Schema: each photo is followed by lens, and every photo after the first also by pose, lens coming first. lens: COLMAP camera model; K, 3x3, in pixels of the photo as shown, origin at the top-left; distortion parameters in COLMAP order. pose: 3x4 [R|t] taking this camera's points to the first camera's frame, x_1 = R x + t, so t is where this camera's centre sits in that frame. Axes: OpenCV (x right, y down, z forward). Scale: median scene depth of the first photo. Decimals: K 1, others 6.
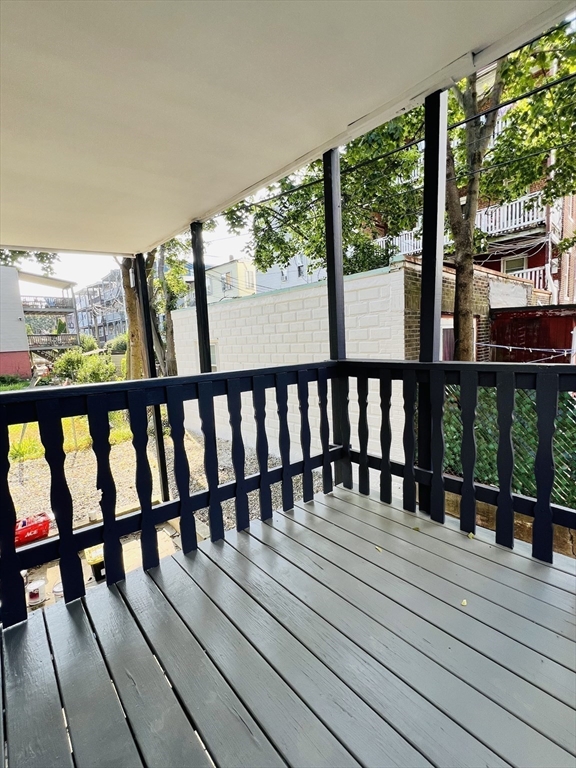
lens RADIAL K [[361.1, 0, 274.7], [0, 361.1, 382.9], [0, 0, 1]] dist [-0.001504, -0.000156]
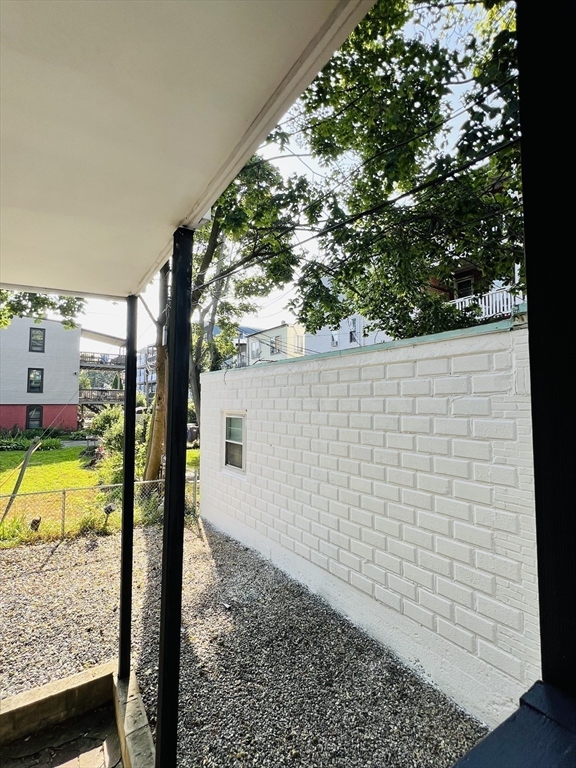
lens RADIAL K [[361.1, 0, 274.7], [0, 361.1, 382.9], [0, 0, 1]] dist [-0.001504, -0.000156]
pose [[0.989819, 0.046351, -0.134571, 0.006950], [-0.068970, 0.983263, -0.168634, -0.044701], [0.124502, 0.176198, 0.976449, 0.186825]]
